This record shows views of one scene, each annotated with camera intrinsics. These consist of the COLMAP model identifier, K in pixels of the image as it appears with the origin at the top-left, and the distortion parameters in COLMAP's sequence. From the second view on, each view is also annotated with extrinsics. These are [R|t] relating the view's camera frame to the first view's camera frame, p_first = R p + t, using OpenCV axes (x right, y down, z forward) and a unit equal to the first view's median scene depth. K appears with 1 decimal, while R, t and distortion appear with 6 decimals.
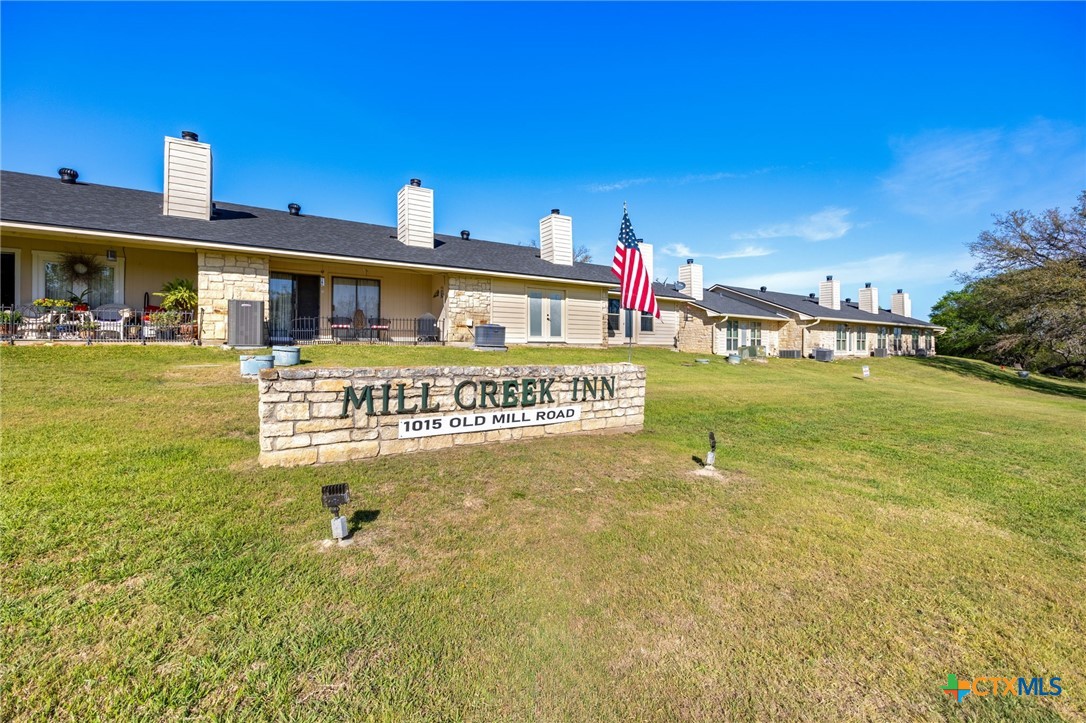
lens RADIAL K [[434.2, 0, 545.3], [0, 434.2, 364.5], [0, 0, 1]] dist [-0.000648, 0.000068]
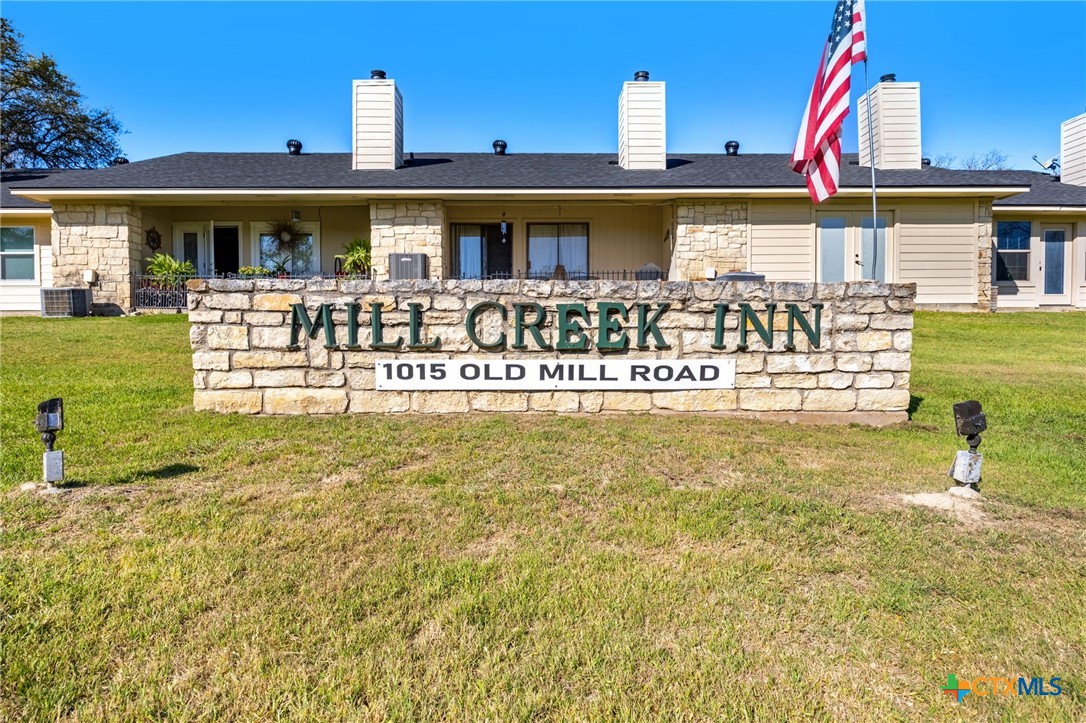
lens RADIAL K [[608.8, 0, 543.1], [0, 608.8, 376.5], [0, 0, 1]] dist [0.000061, 0.000316]
pose [[0.854709, 0.020089, -0.518718, 0.293734], [-0.005012, 0.999524, 0.030451, 0.105137], [0.519082, -0.023427, 0.854403, 0.304663]]
